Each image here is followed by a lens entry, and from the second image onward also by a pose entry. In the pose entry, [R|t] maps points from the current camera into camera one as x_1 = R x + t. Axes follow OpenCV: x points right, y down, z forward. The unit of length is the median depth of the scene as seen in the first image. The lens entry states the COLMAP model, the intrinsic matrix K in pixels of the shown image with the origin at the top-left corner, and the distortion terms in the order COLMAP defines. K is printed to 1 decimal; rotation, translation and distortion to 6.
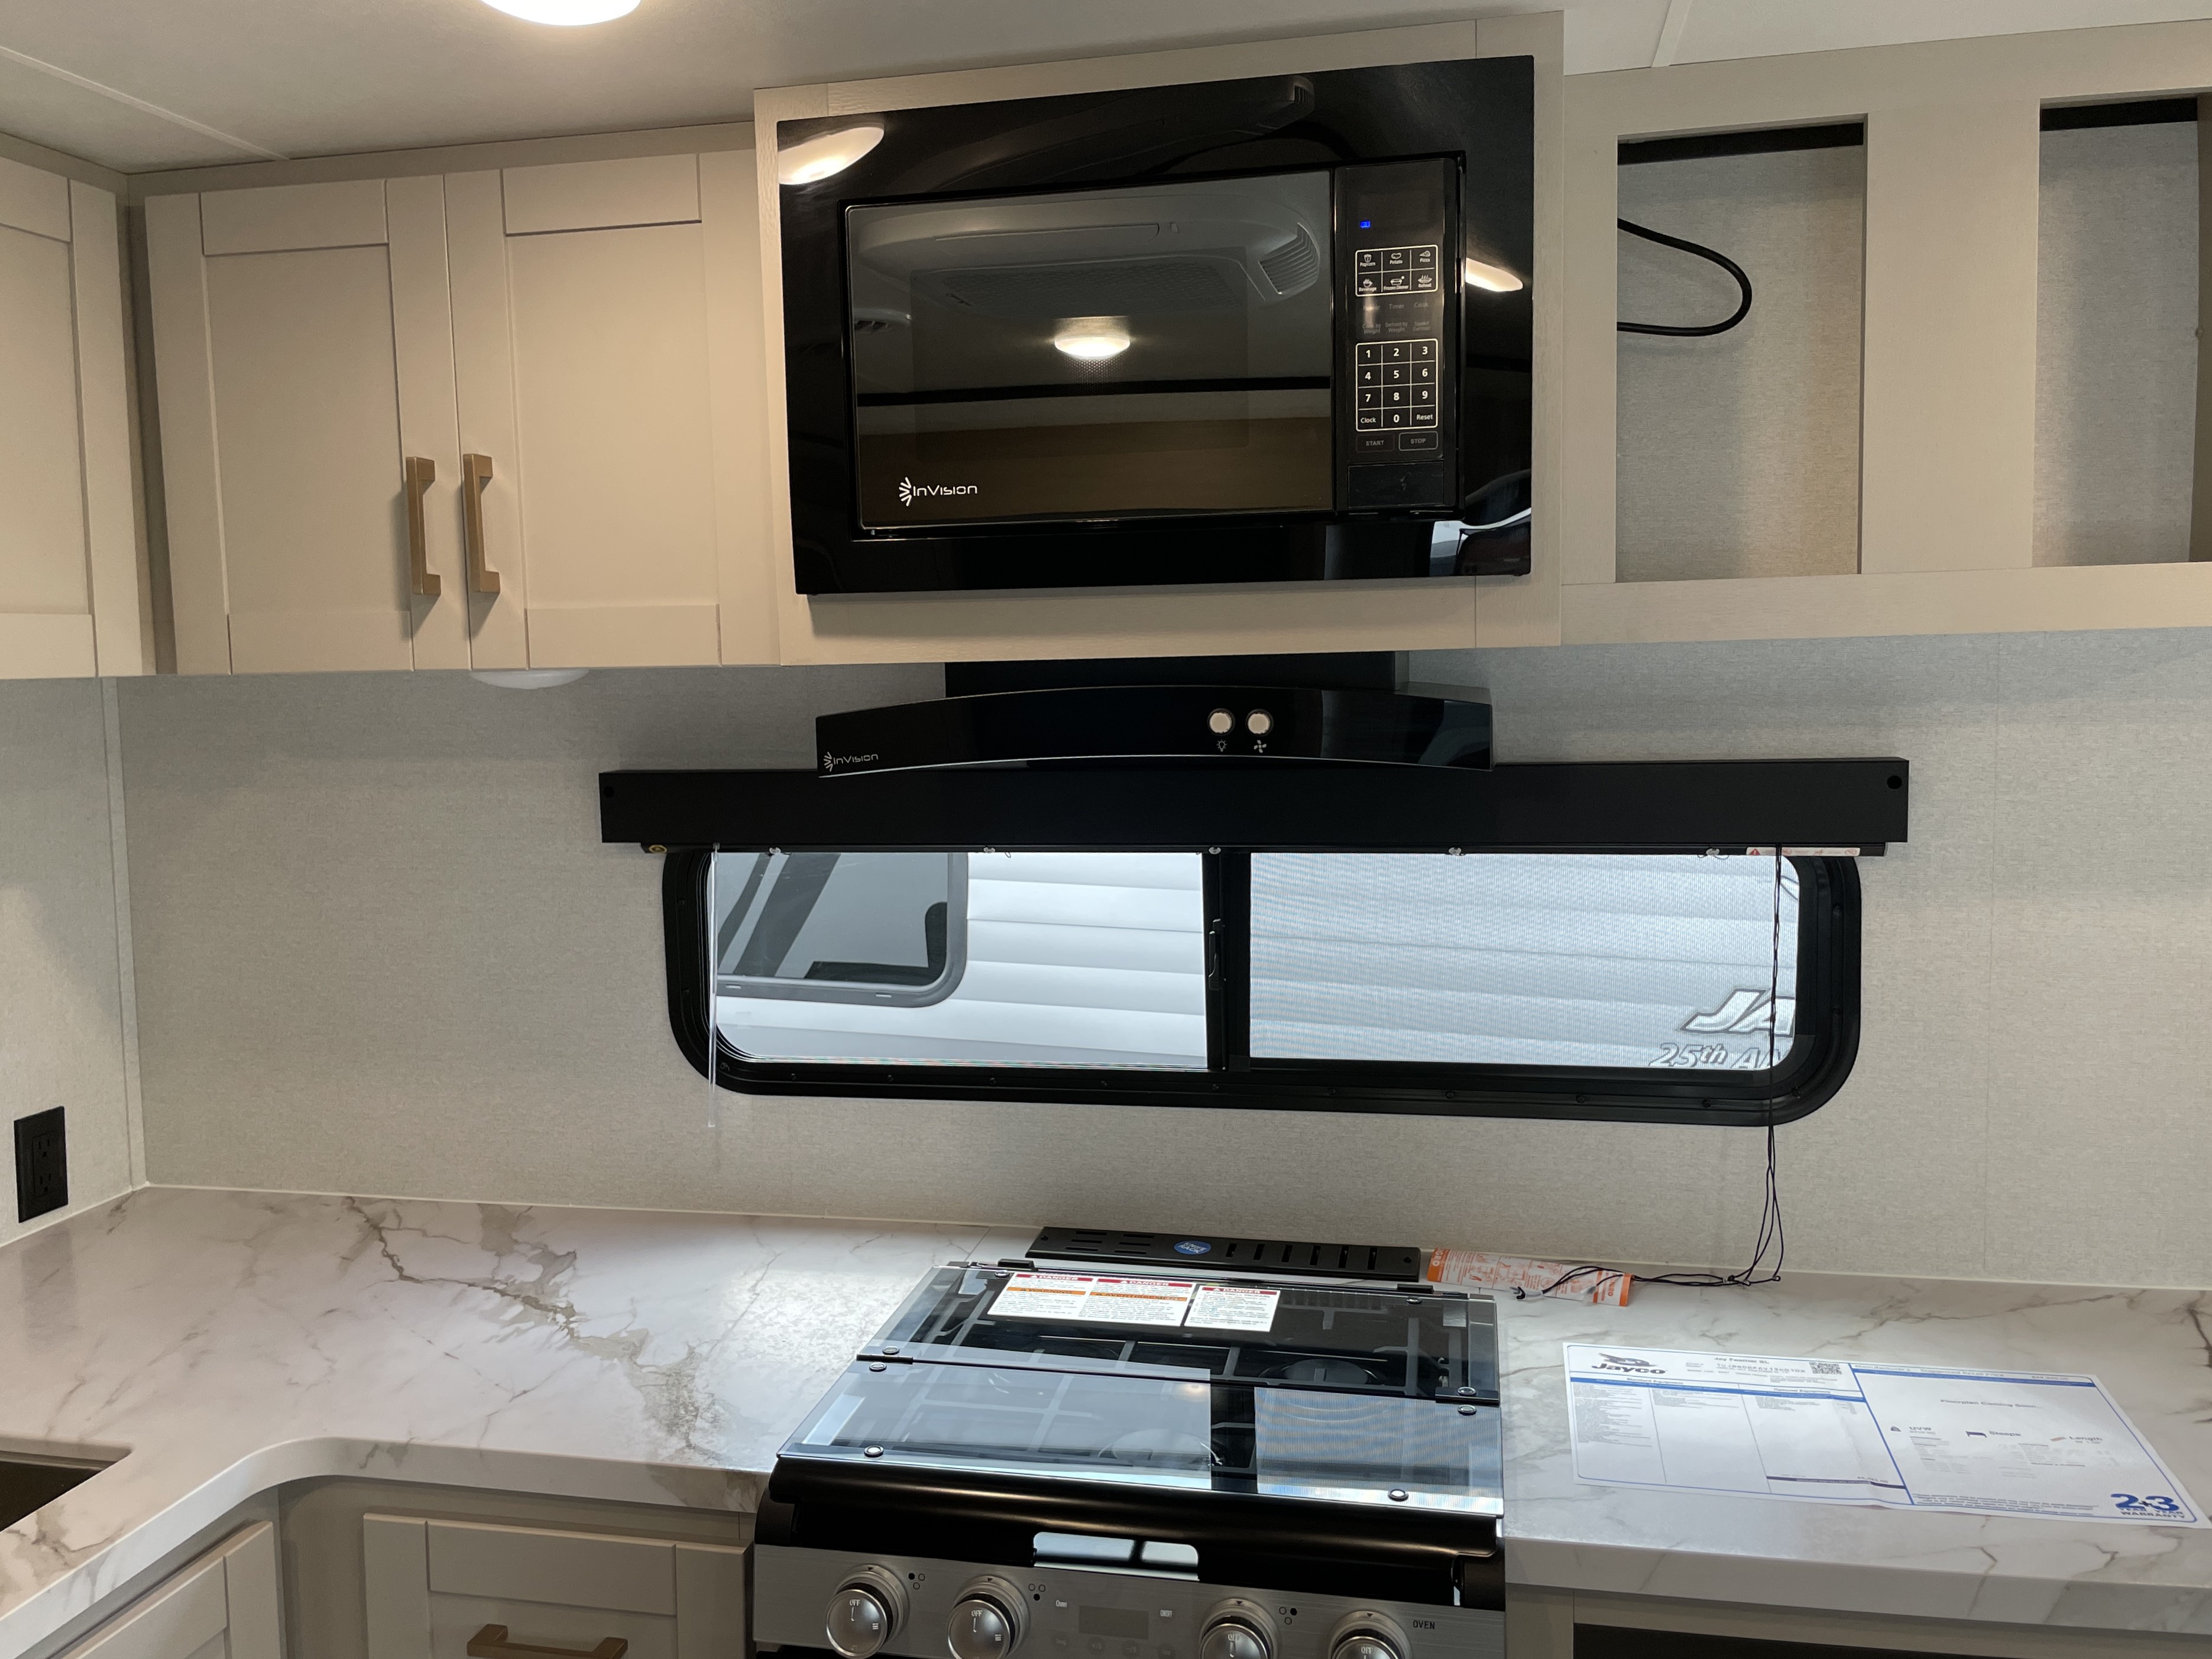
lens RADIAL K [[1829.0, 0, 1098.7], [0, 1829.0, 814.0], [0, 0, 1]] dist [0.088954, -0.133213]
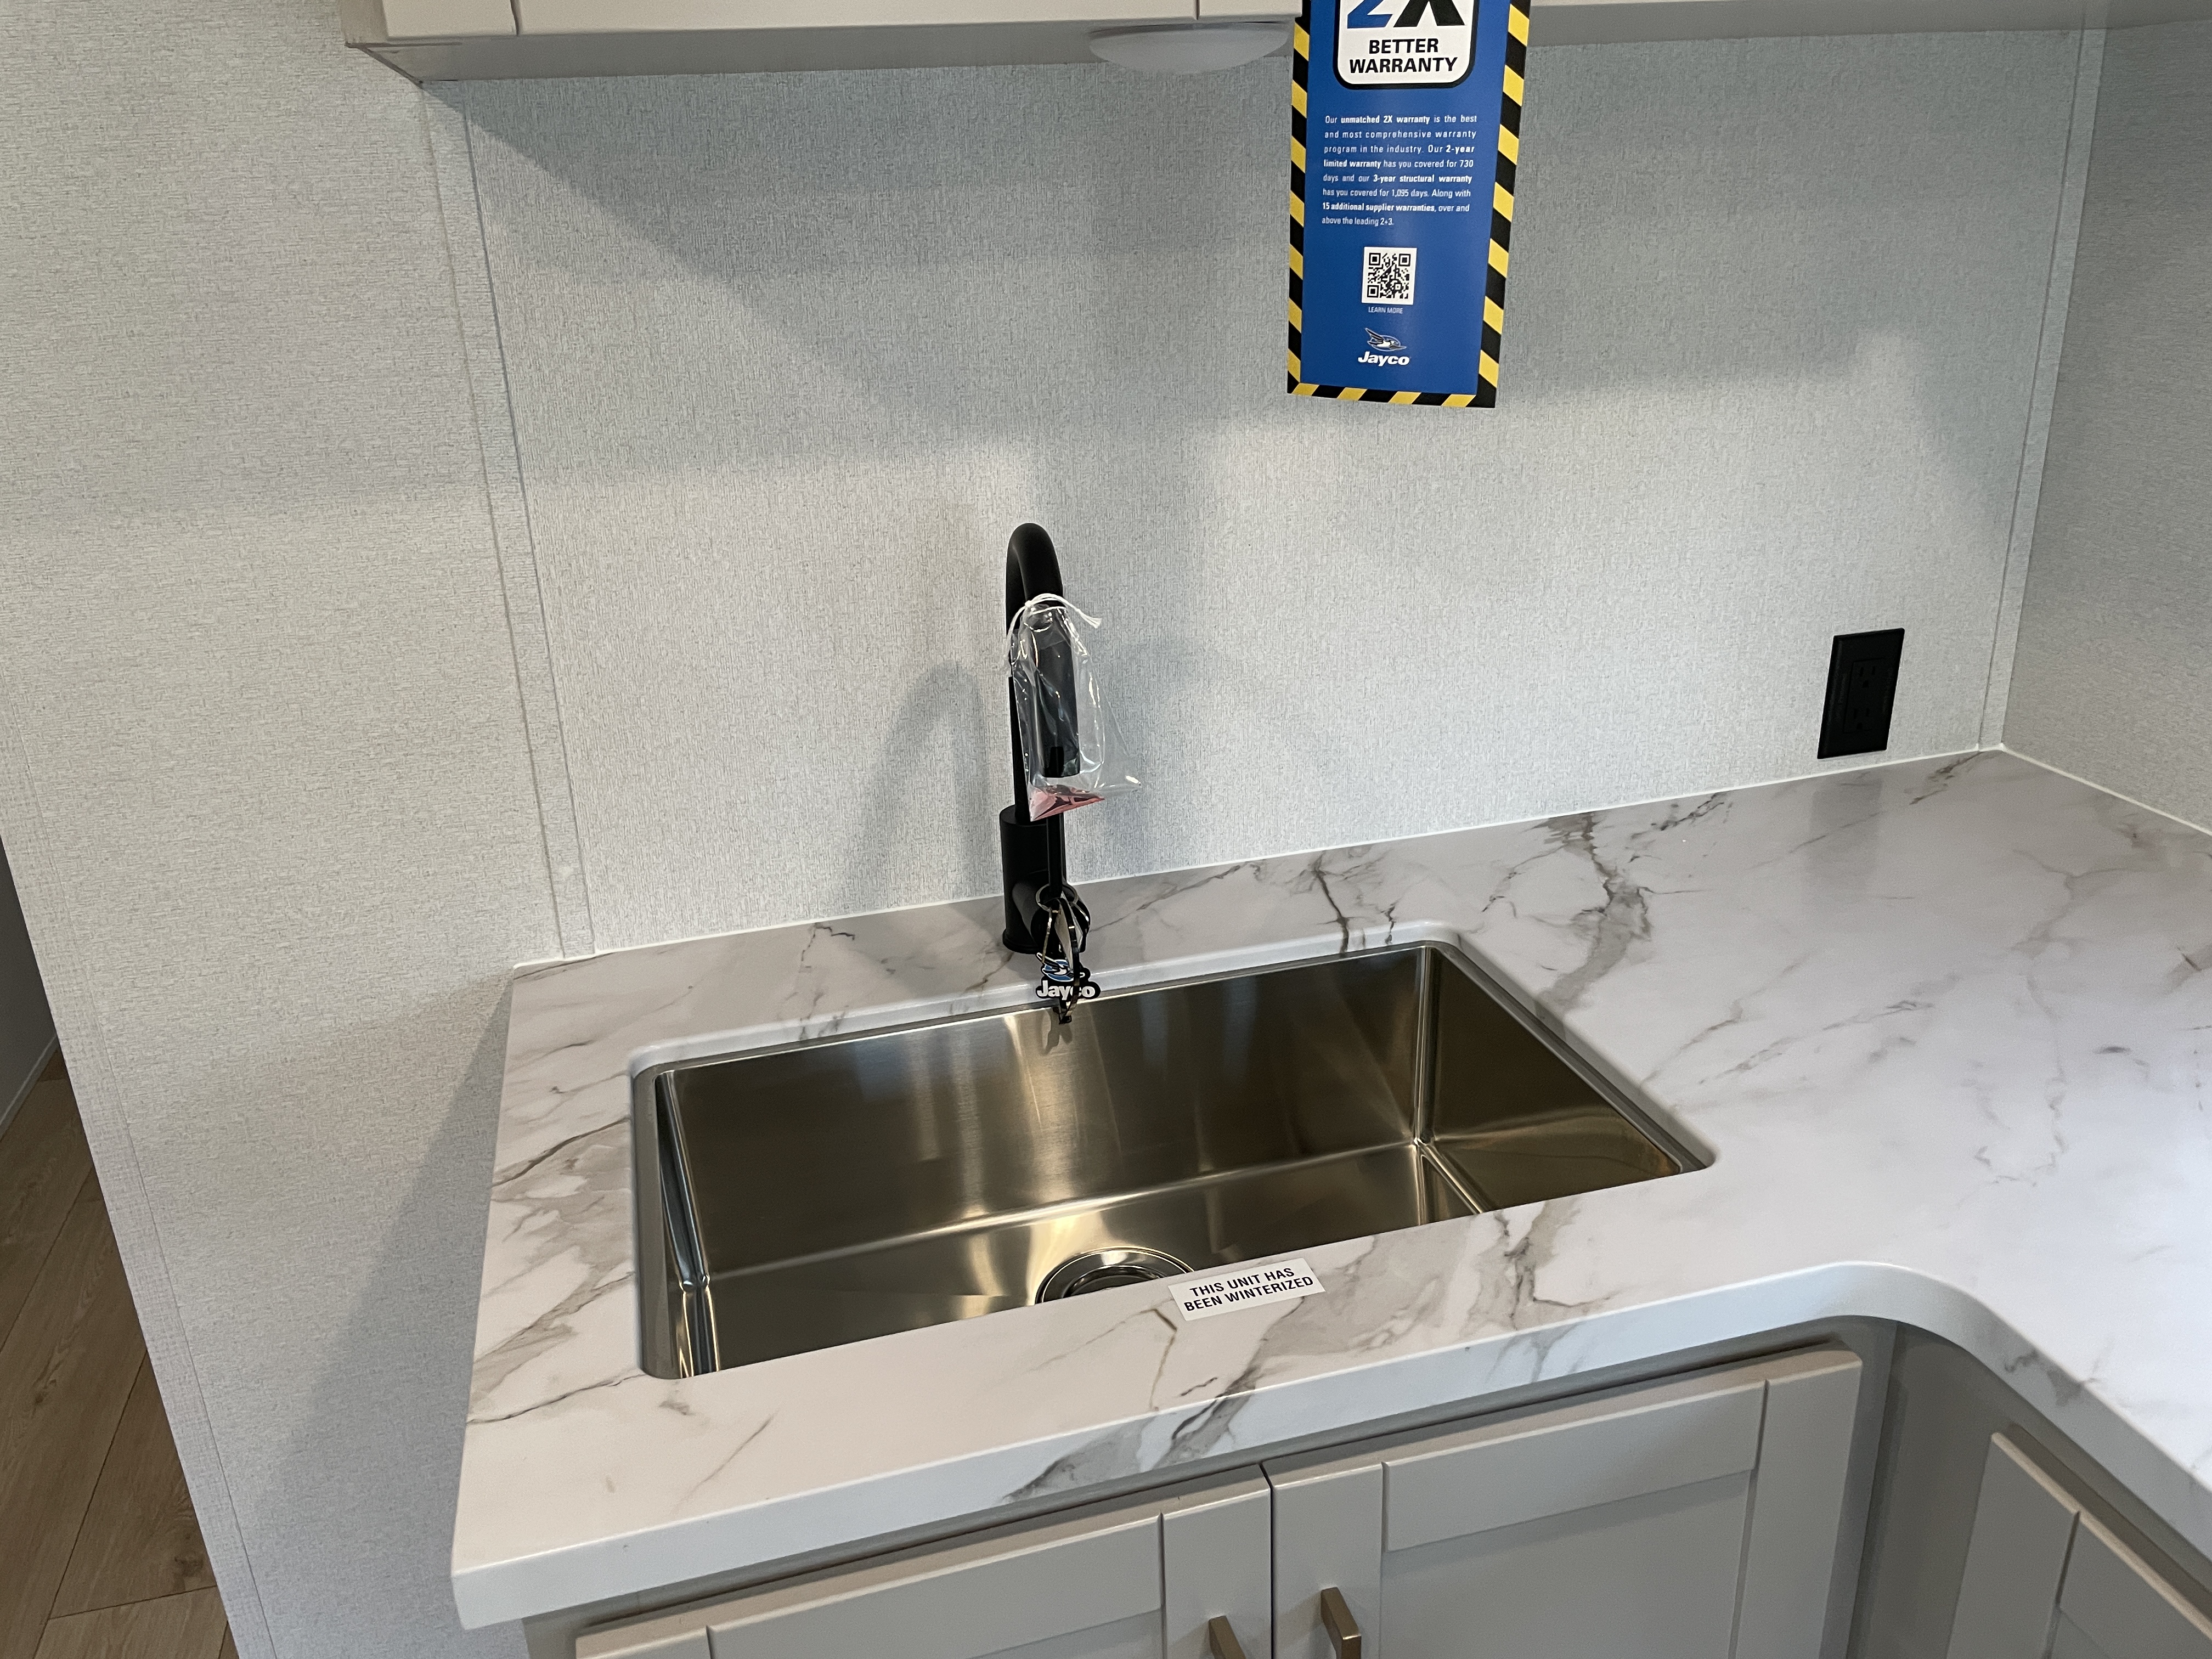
lens RADIAL K [[1692.4, 0, 1091.9], [0, 1692.4, 801.4], [0, 0, 1]] dist [0.079644, -0.116139]
pose [[0.456987, 0.309199, -0.834002, -0.111583], [-0.044188, 0.944369, 0.325905, 0.007333], [0.888375, -0.112082, 0.445228, 0.455117]]
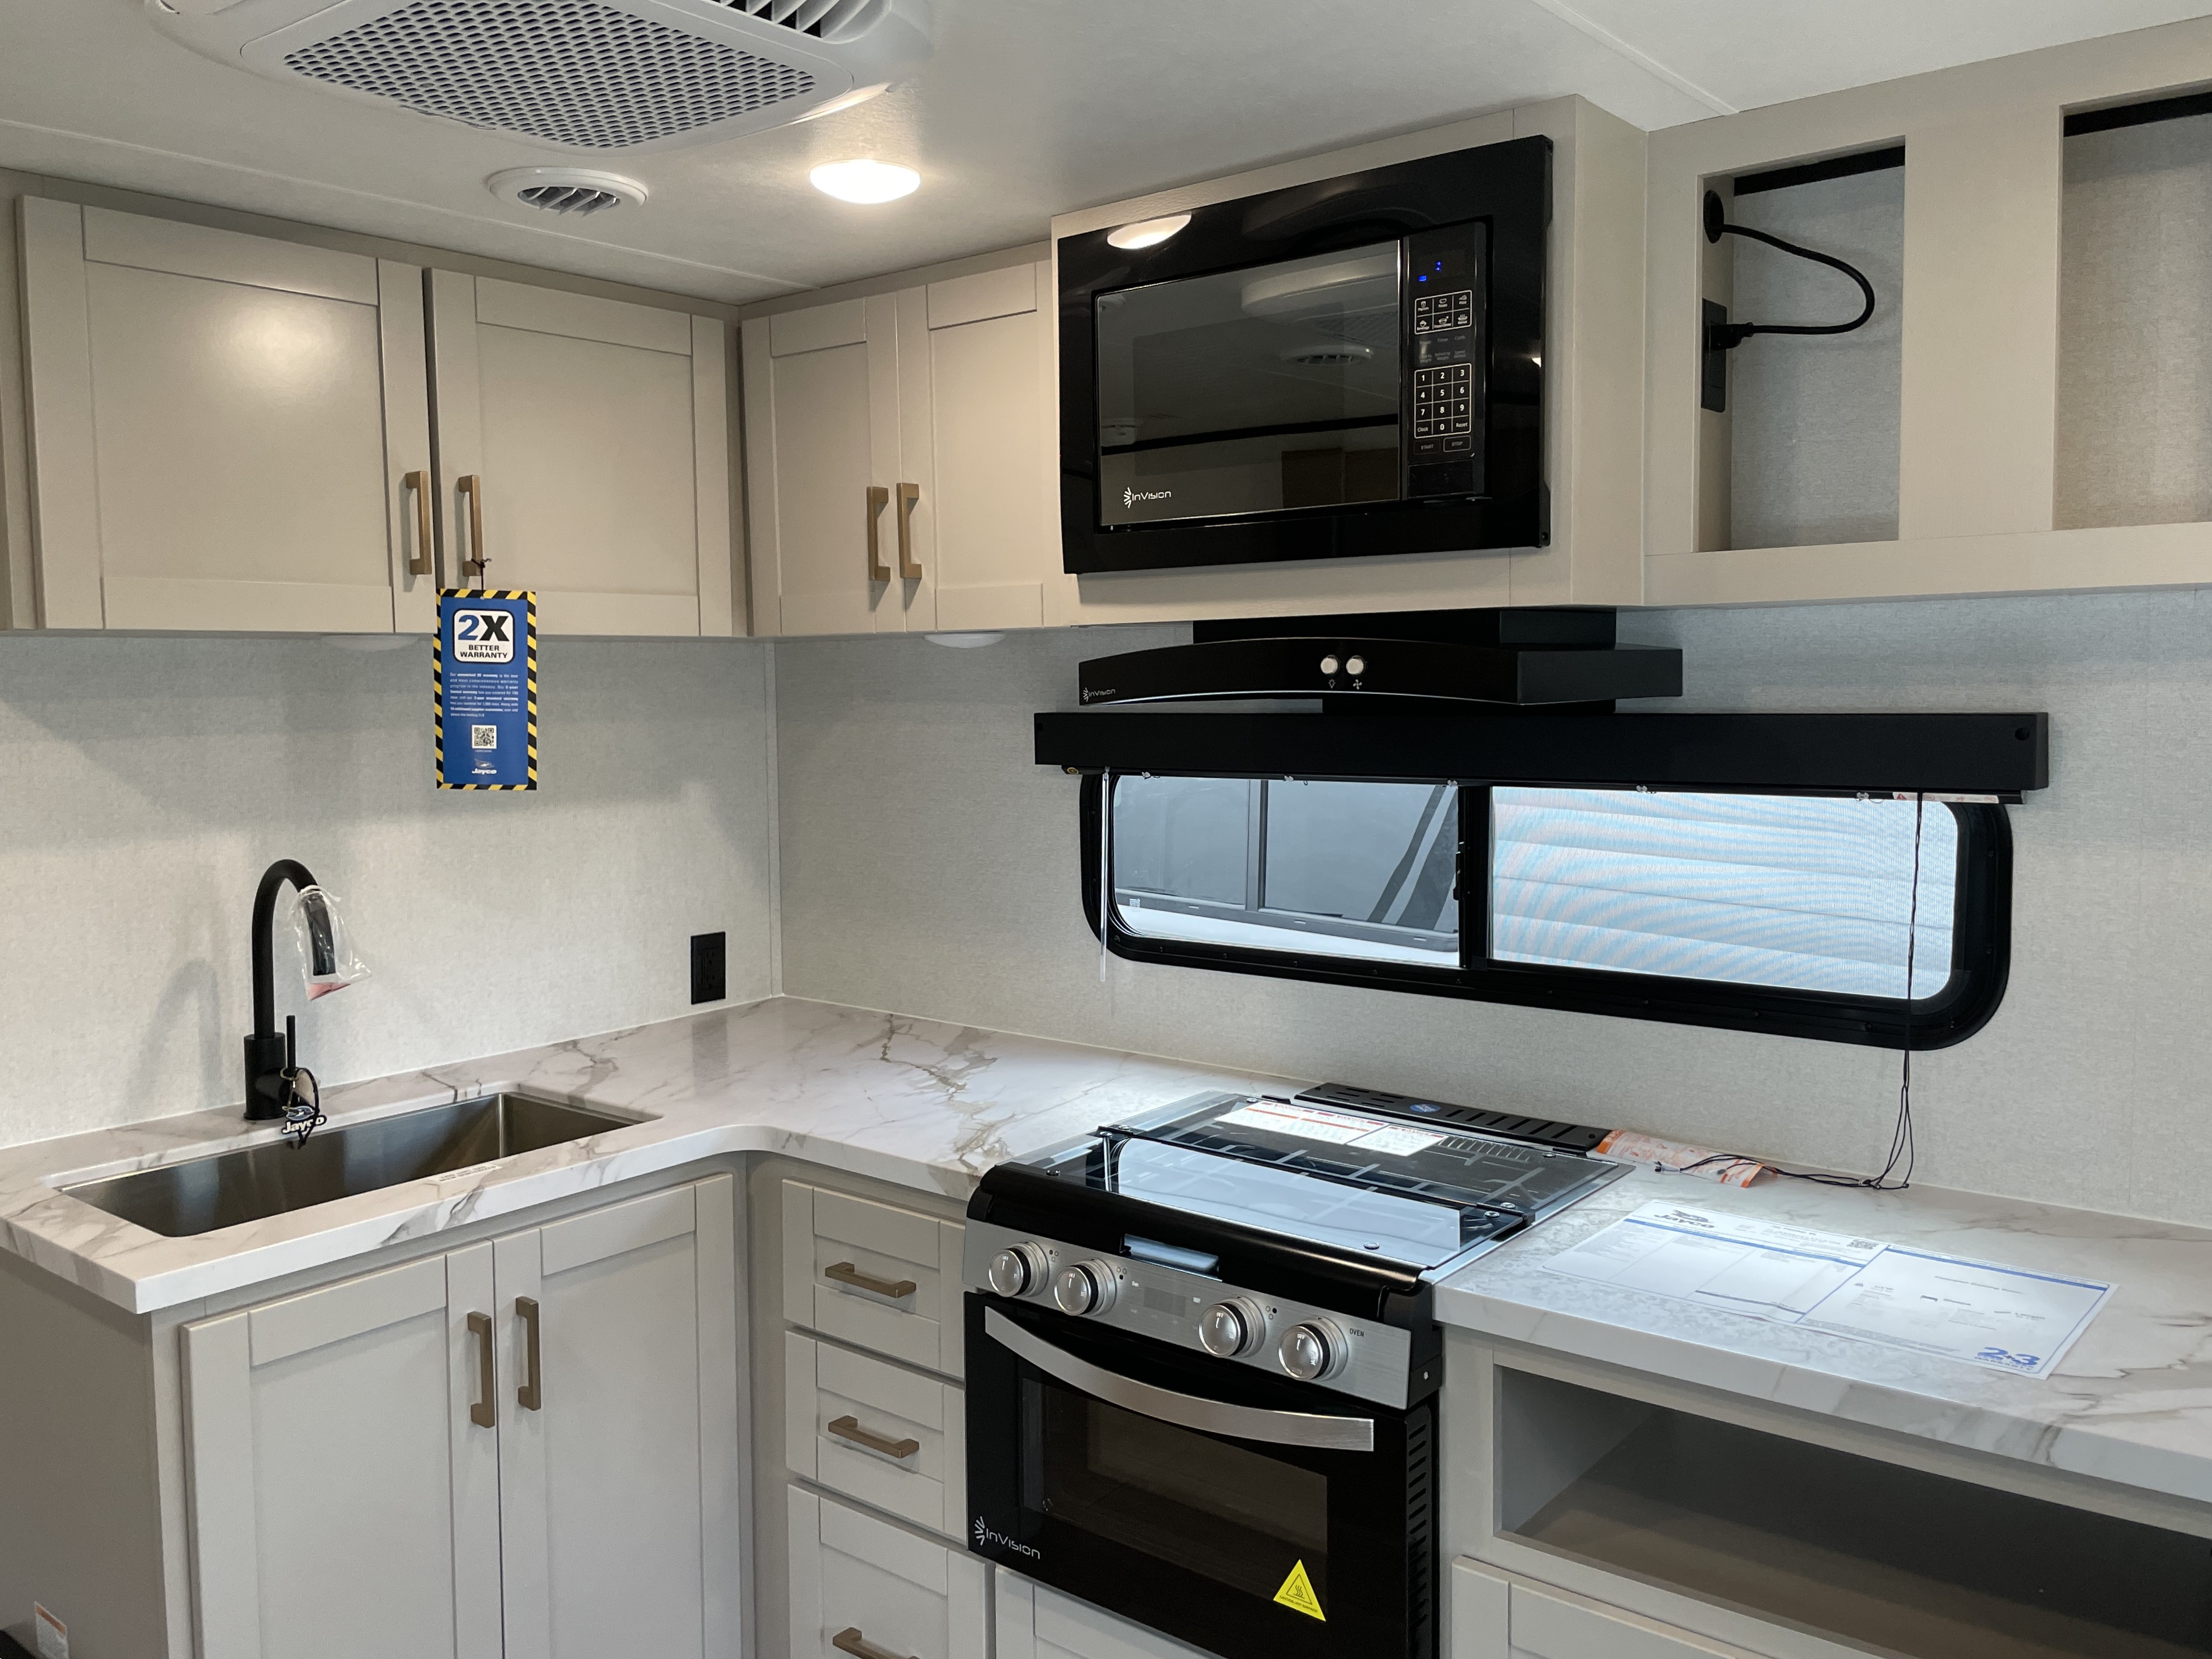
lens RADIAL K [[1806.9, 0, 1101.0], [0, 1806.9, 819.7], [0, 0, 1]] dist [0.097183, -0.150361]
pose [[0.890615, 0.046078, -0.452419, 0.452191], [-0.046193, 0.998874, 0.010799, 0.047395], [0.452407, 0.011281, 0.891740, -0.200572]]
